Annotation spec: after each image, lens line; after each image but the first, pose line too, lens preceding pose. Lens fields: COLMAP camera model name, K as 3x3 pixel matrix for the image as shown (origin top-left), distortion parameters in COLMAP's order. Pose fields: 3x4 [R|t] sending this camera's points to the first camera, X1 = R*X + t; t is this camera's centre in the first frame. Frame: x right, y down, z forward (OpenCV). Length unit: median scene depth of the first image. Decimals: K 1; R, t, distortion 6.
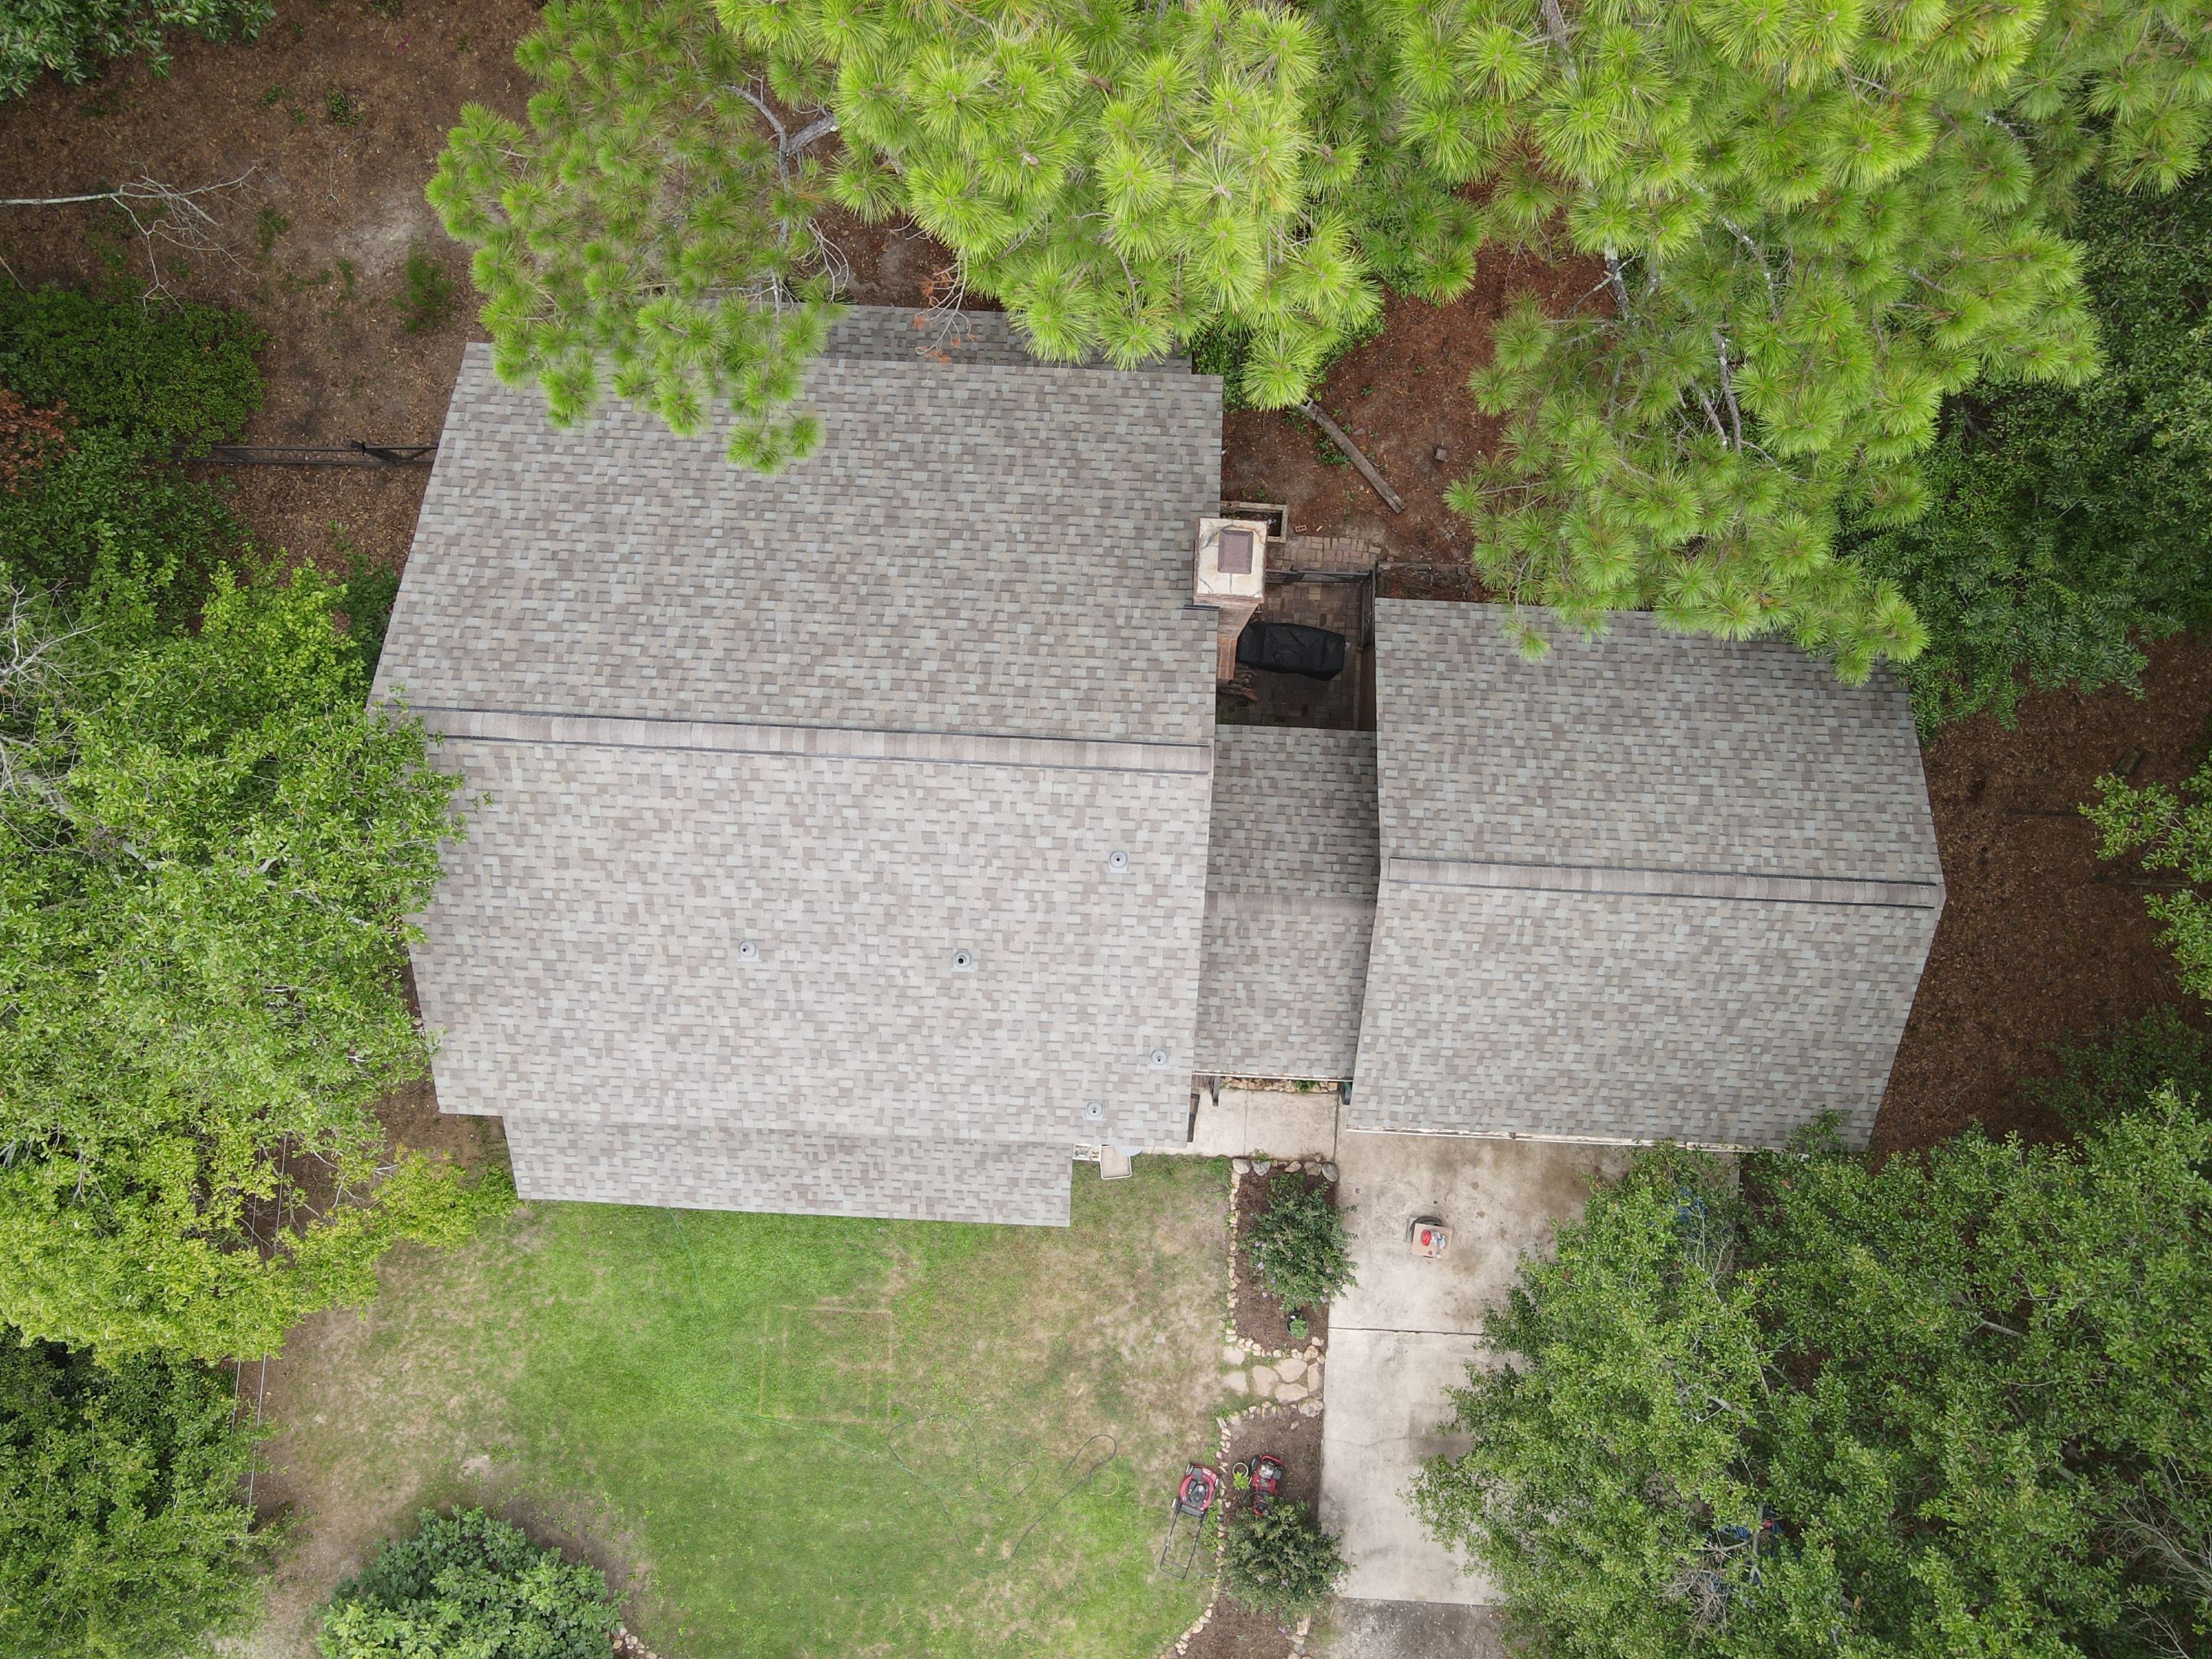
lens RADIAL K [[1623.4, 0, 1095.1], [0, 1623.4, 814.9], [0, 0, 1]] dist [-0.007183, 0.053036]
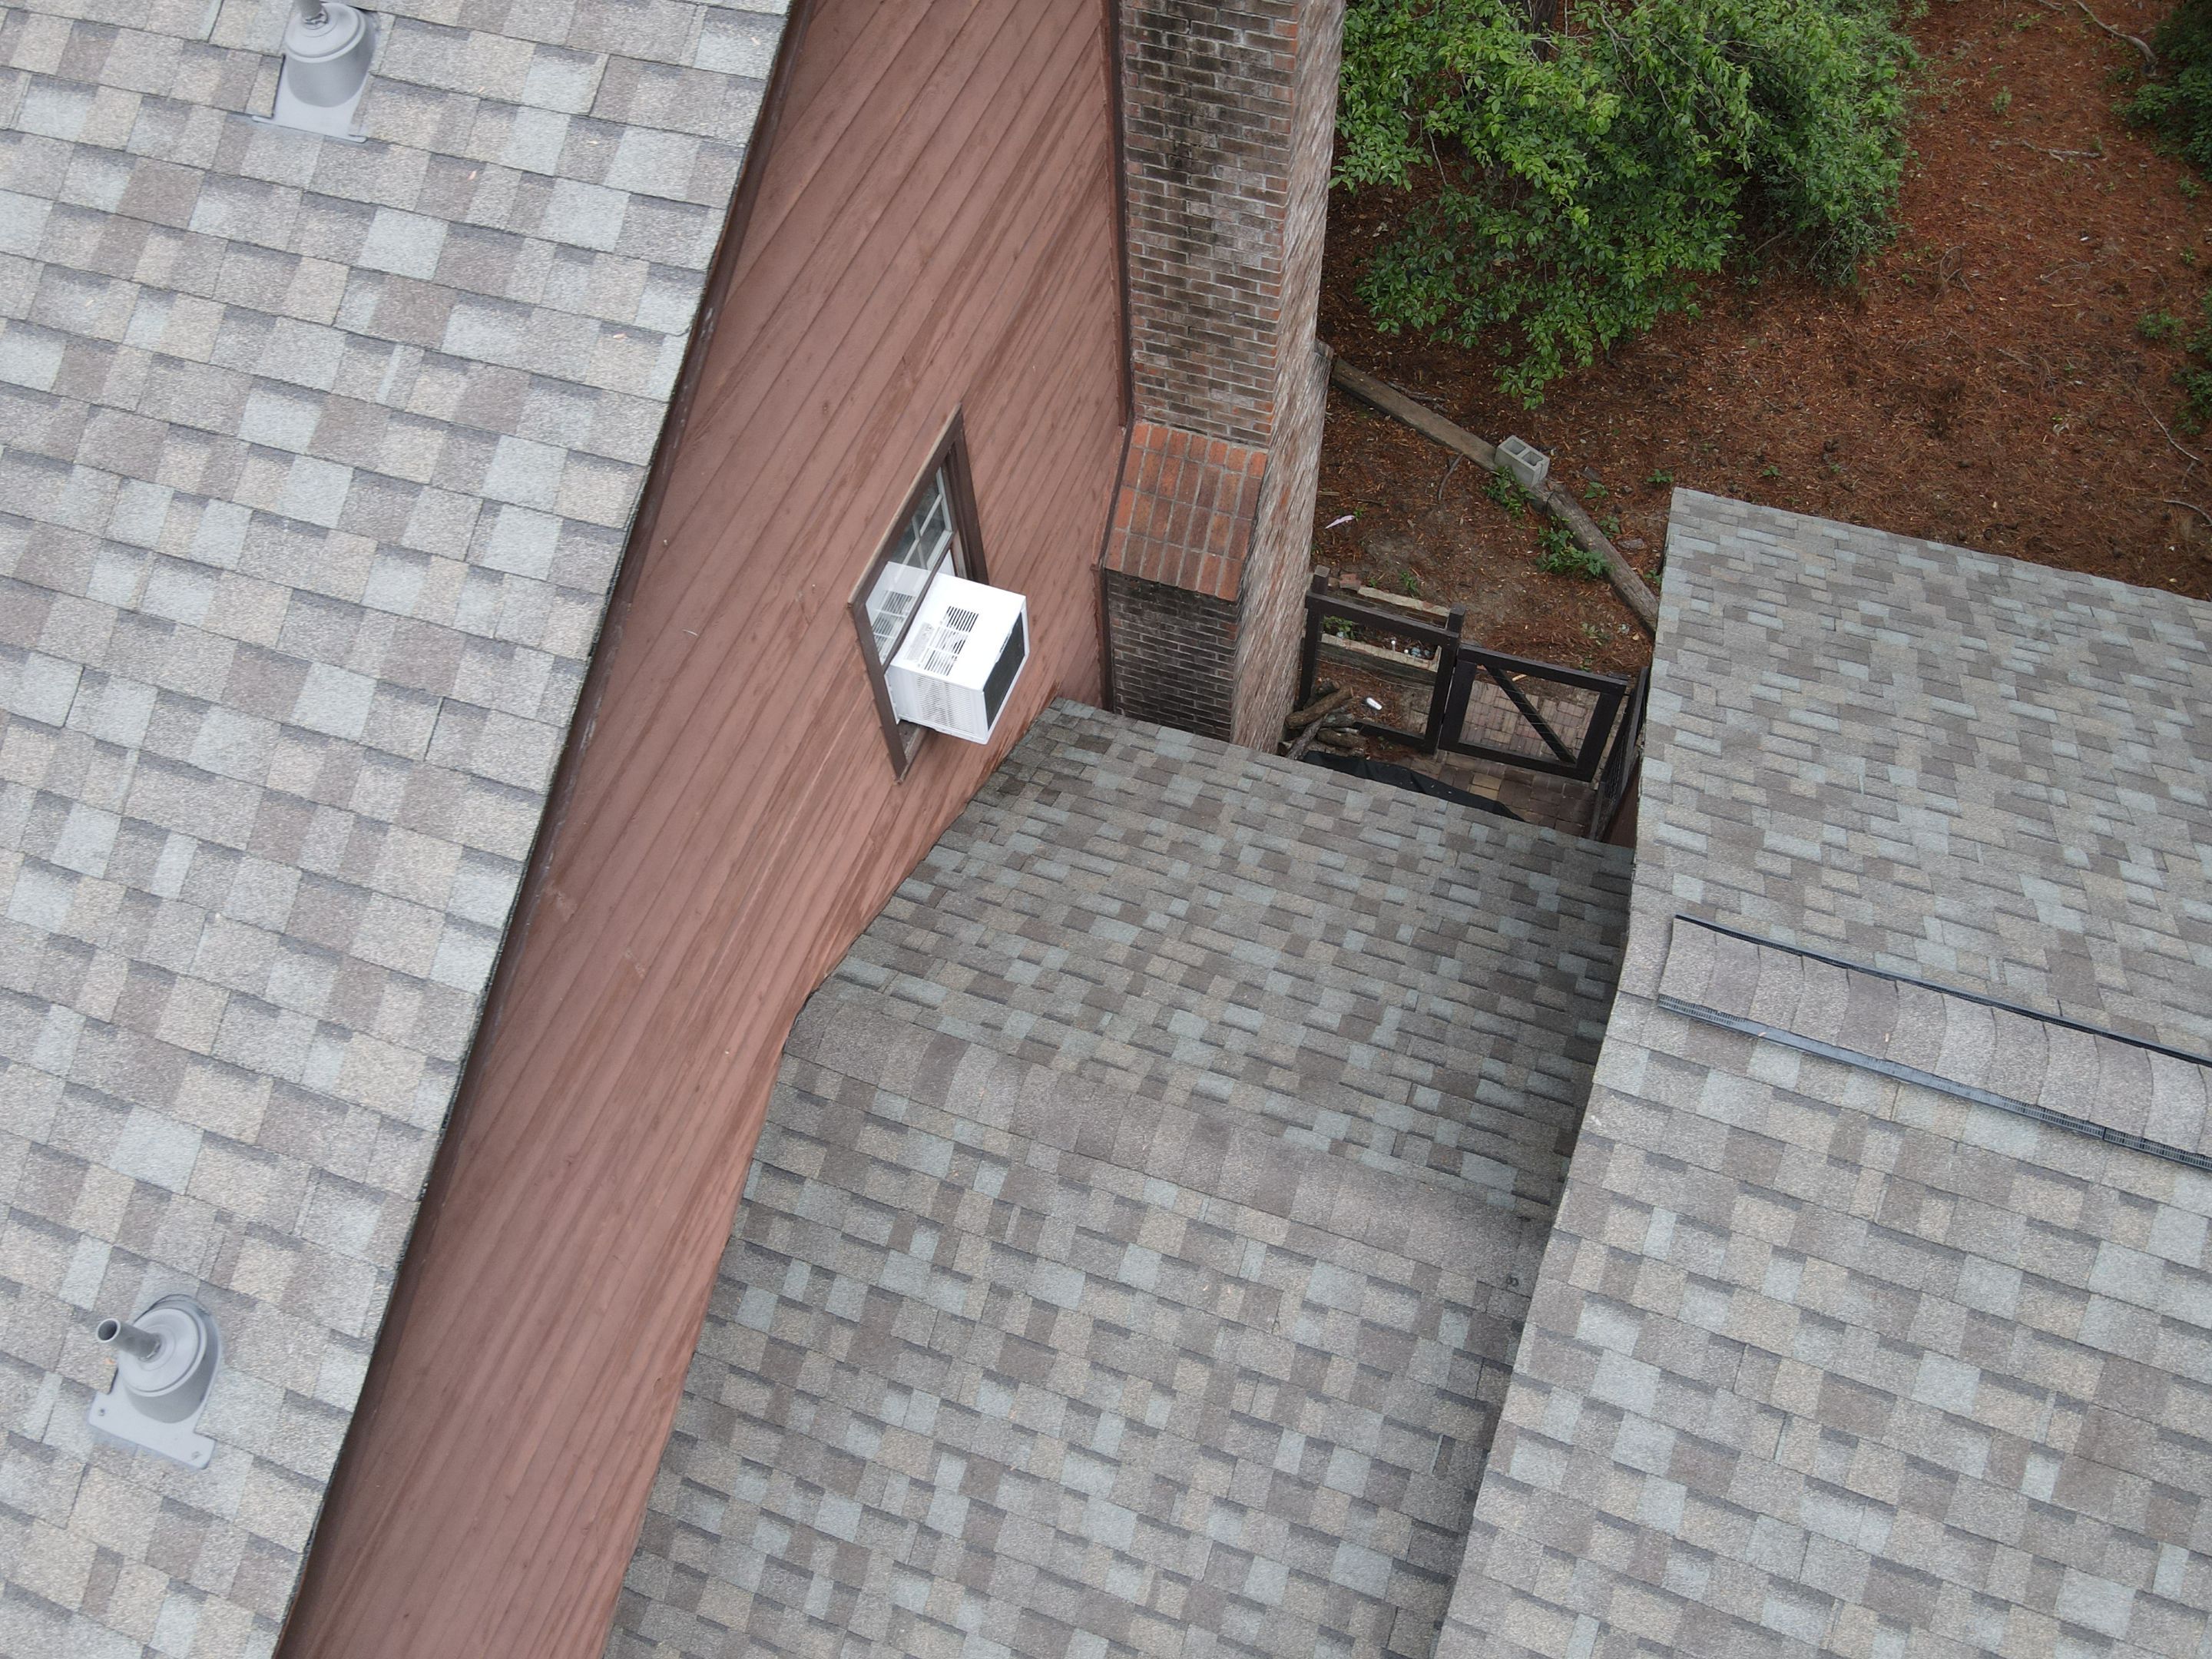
lens RADIAL K [[1626.8, 0, 1106.0], [0, 1626.8, 829.5], [0, 0, 1]] dist [-0.002373, 0.035135]
pose [[0.958204, 0.238855, -0.157458, 0.130025], [-0.285950, 0.816506, -0.501549, 0.145833], [0.008768, 0.525611, 0.850680, 0.751807]]
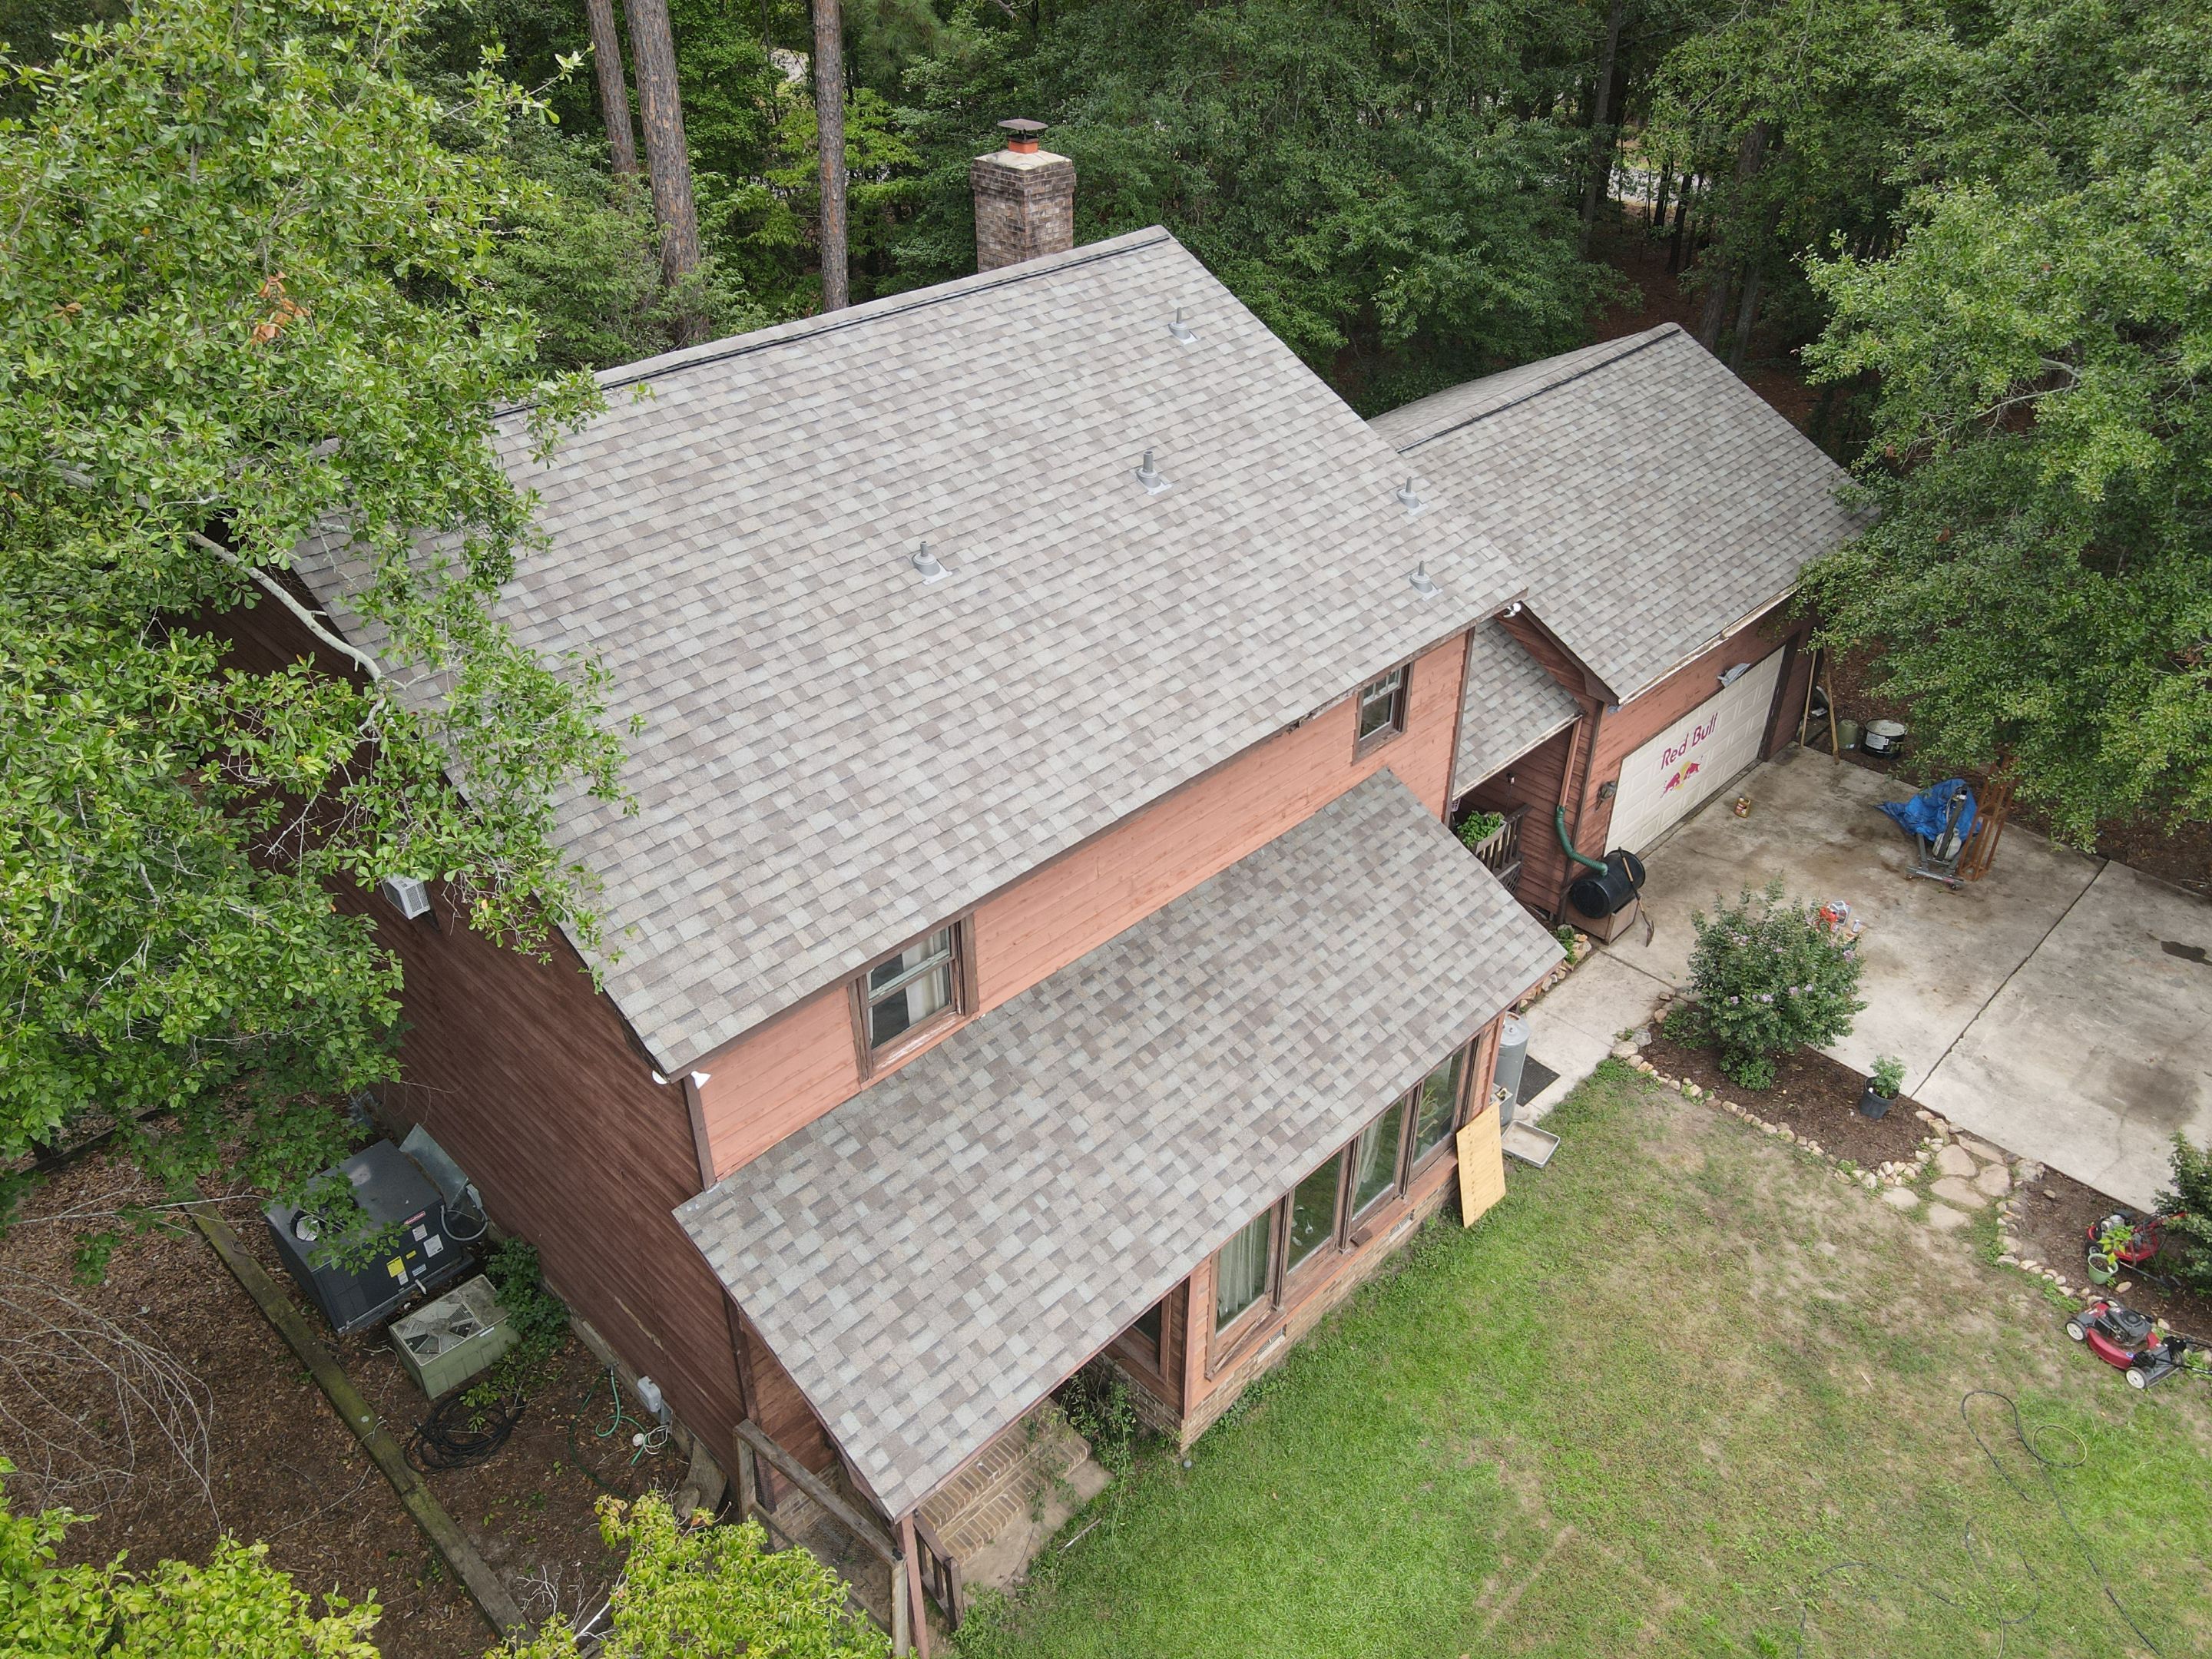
lens RADIAL K [[1623.4, 0, 1095.1], [0, 1623.4, 814.9], [0, 0, 1]] dist [-0.007183, 0.053036]
pose [[0.673729, -0.391606, 0.626685, -0.548004], [0.738929, 0.366792, -0.565197, 0.480648], [-0.008529, 0.843865, 0.536488, 0.642085]]
